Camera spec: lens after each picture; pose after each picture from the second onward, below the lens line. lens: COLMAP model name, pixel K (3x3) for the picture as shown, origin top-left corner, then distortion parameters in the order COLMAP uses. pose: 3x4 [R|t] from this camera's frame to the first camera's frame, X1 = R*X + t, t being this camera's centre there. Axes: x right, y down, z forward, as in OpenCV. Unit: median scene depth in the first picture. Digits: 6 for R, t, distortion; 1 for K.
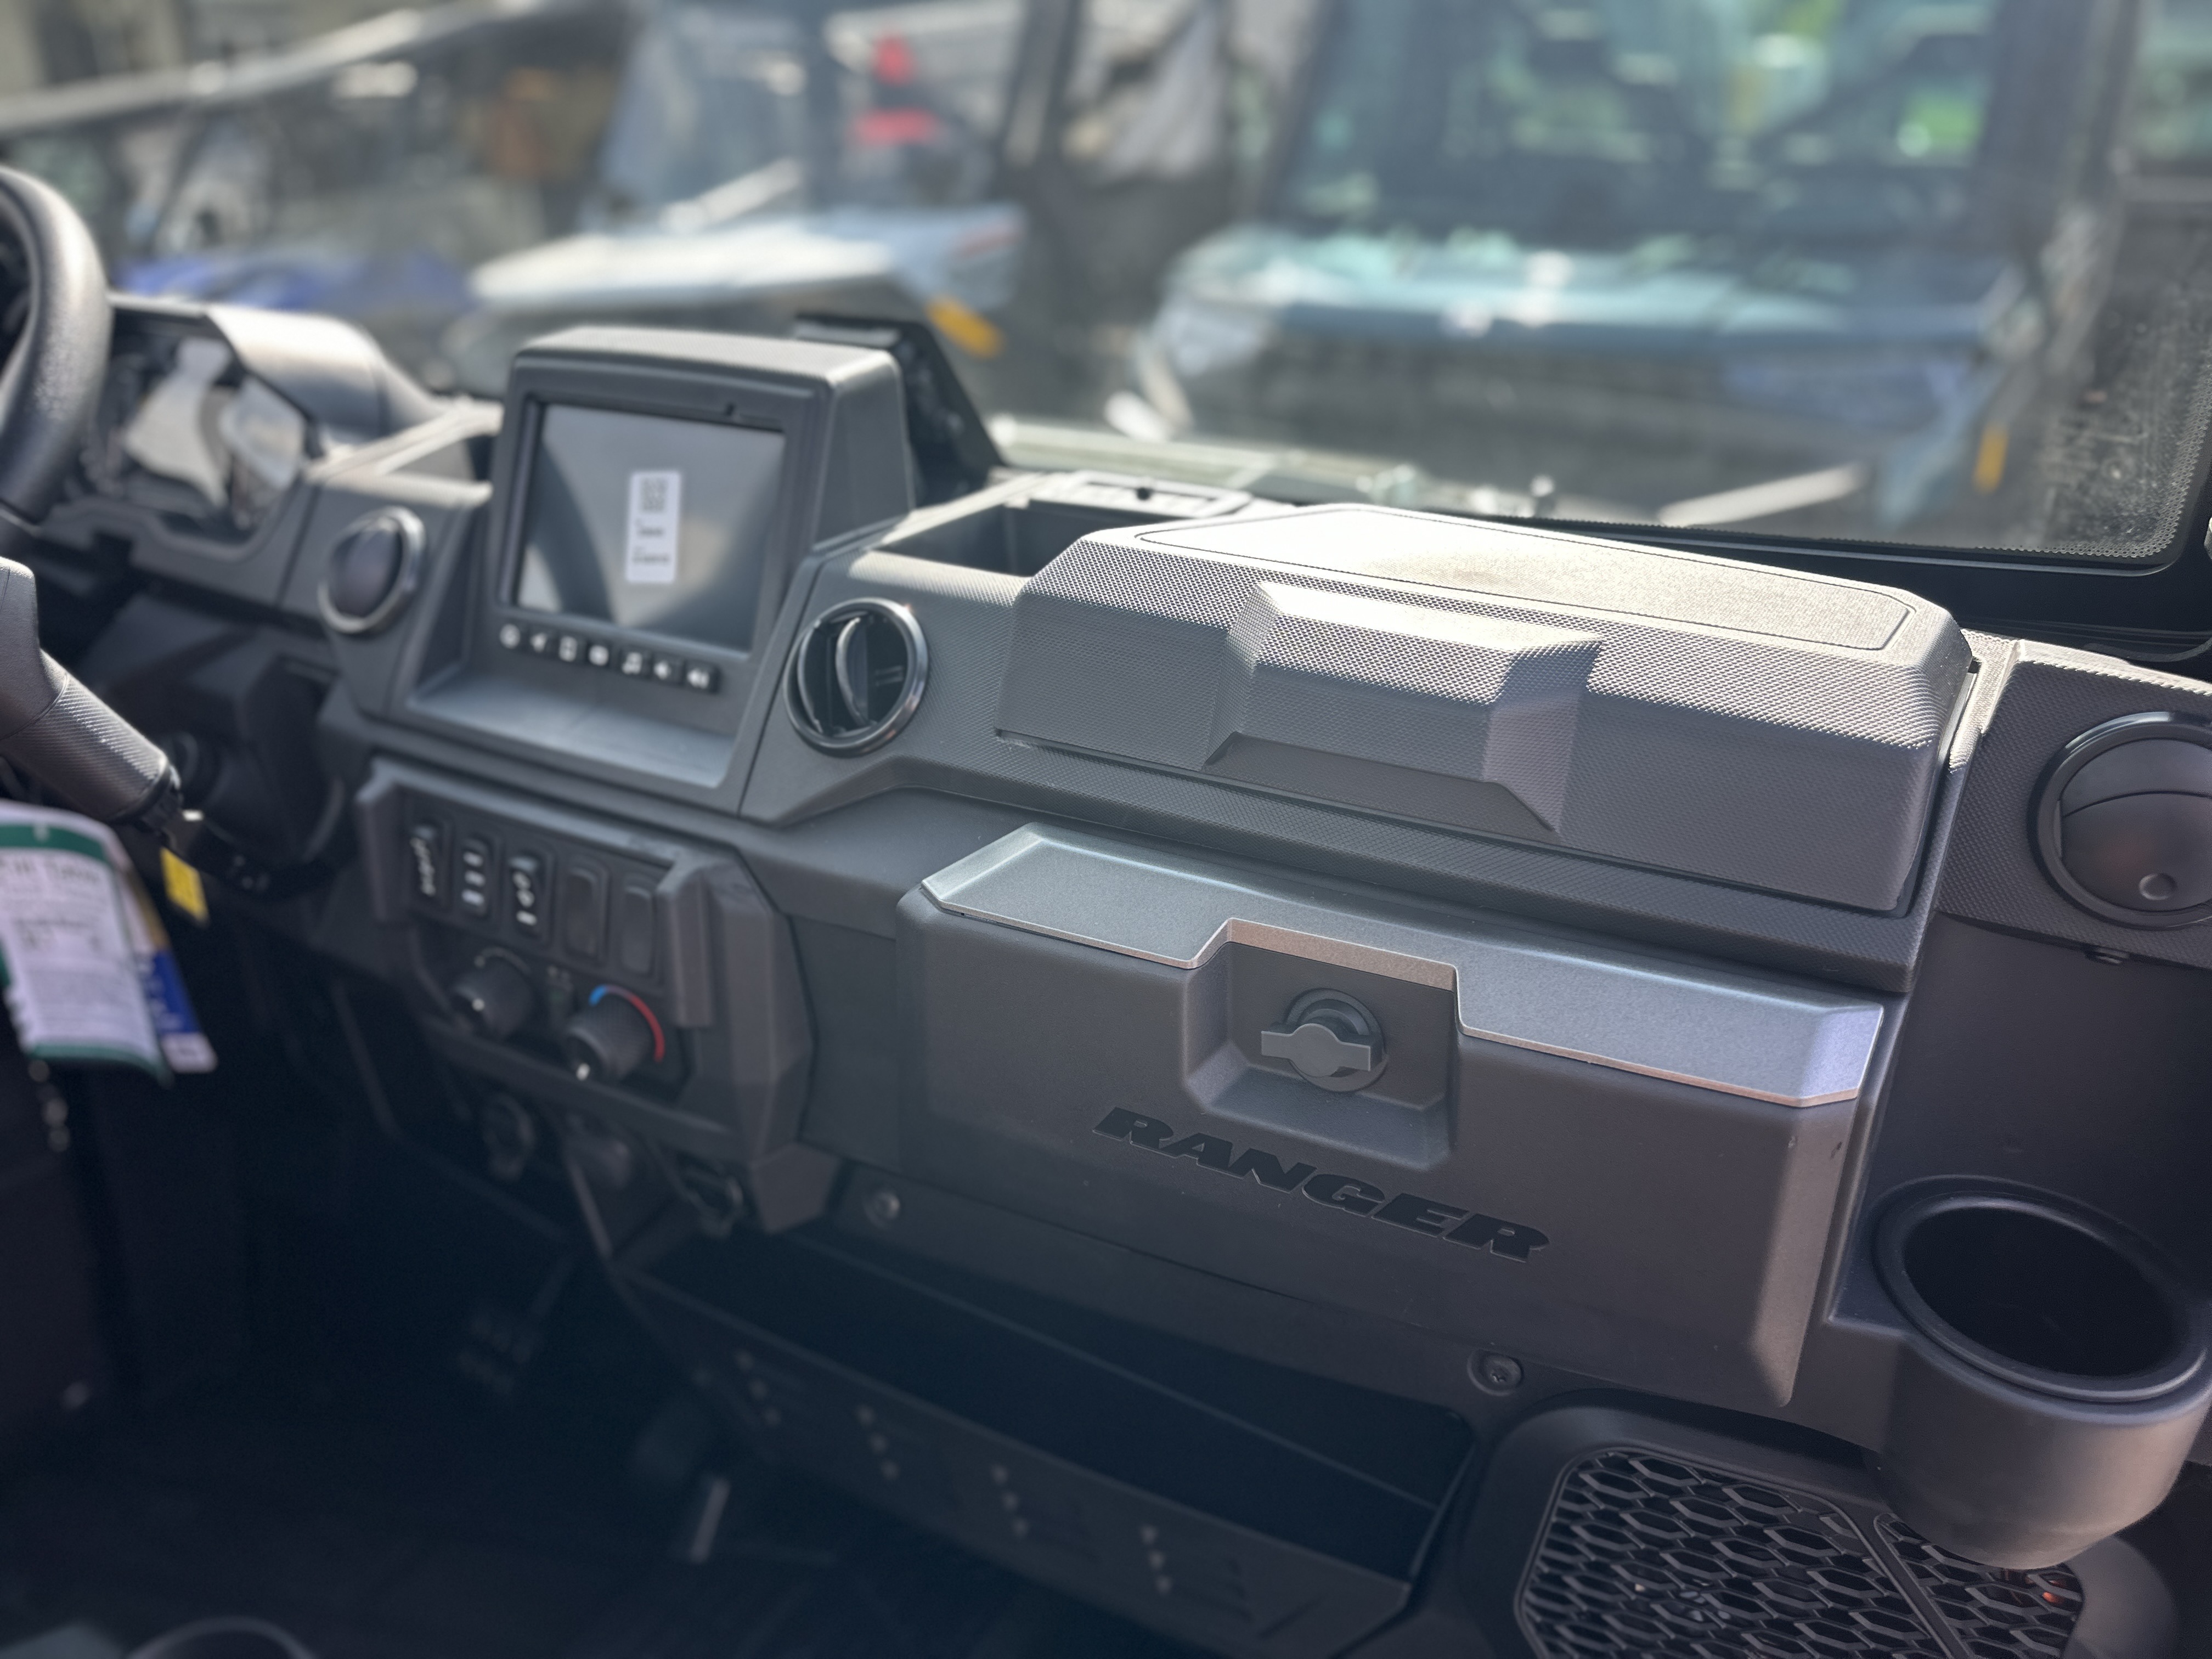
lens RADIAL K [[1624.6, 0, 1105.3], [0, 1624.6, 858.8], [0, 0, 1]] dist [0.000635, -0.000679]
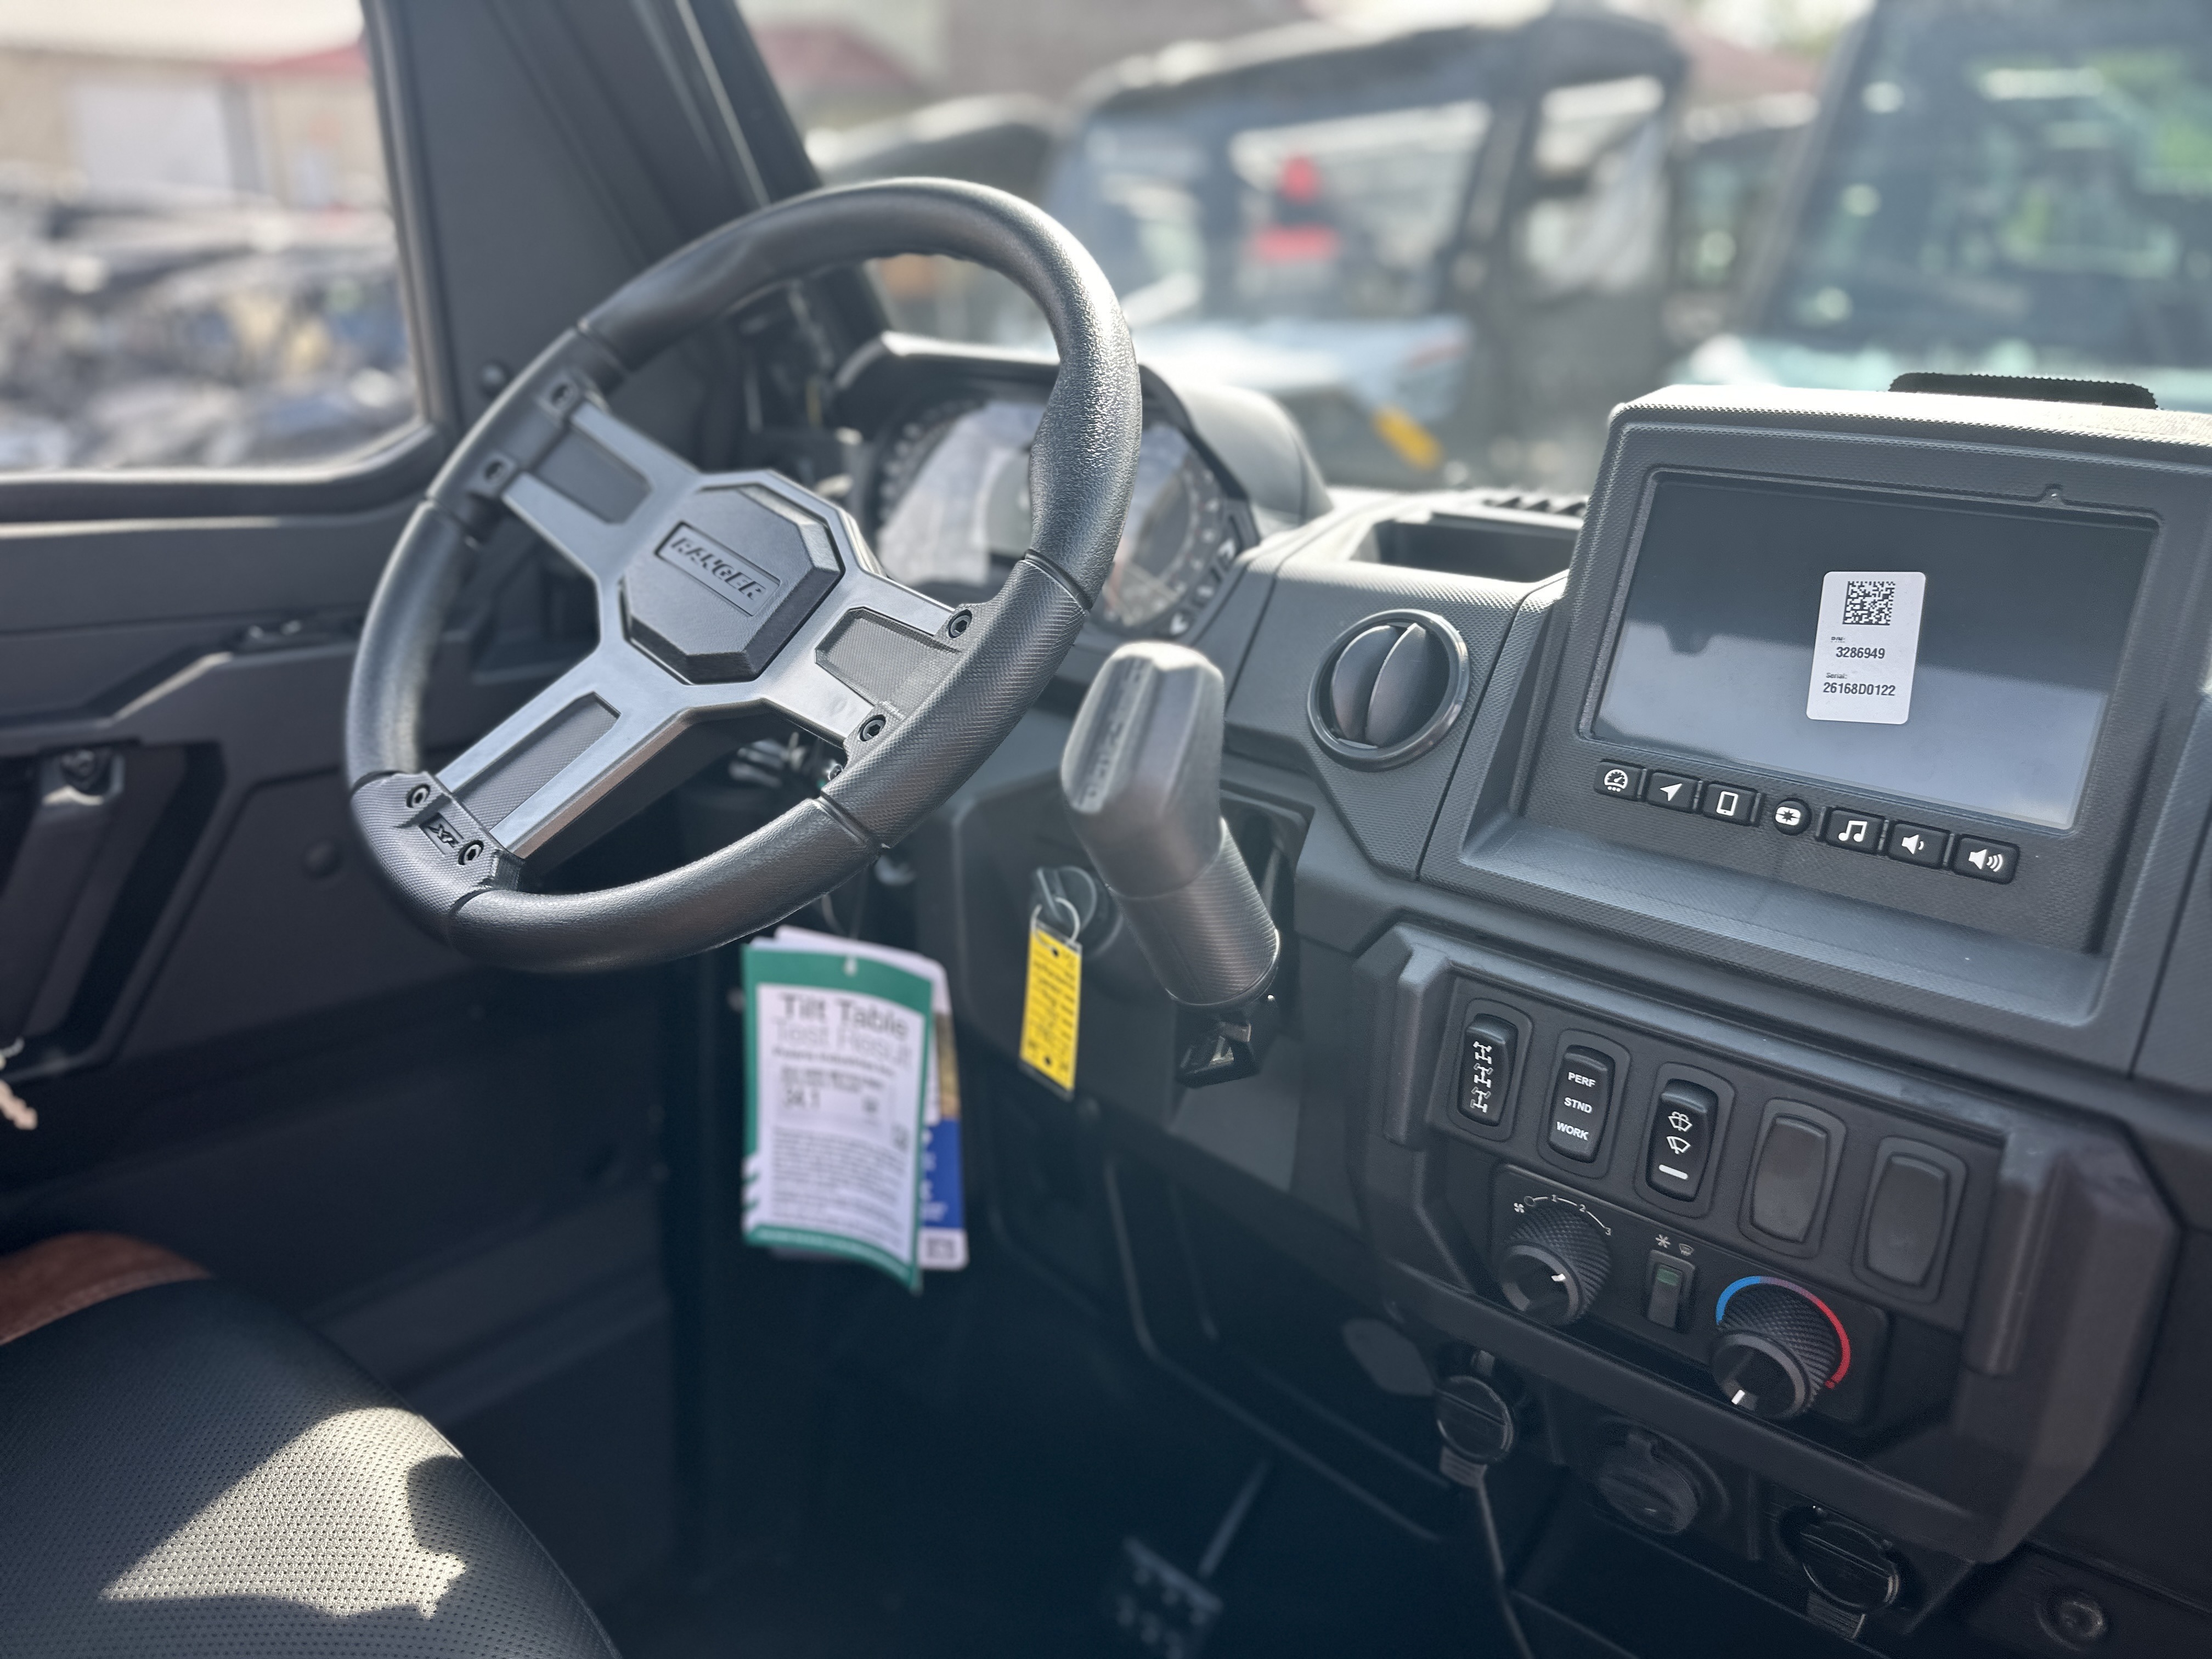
lens RADIAL K [[1540.3, 0, 1106.0], [0, 1540.3, 829.5], [0, 0, 1]] dist [0.060075, 0.001784]
pose [[0.992476, 0.061690, -0.105765, -0.521398], [-0.069611, 0.994906, -0.072916, -0.045199], [0.100728, 0.079730, 0.991714, 0.263874]]
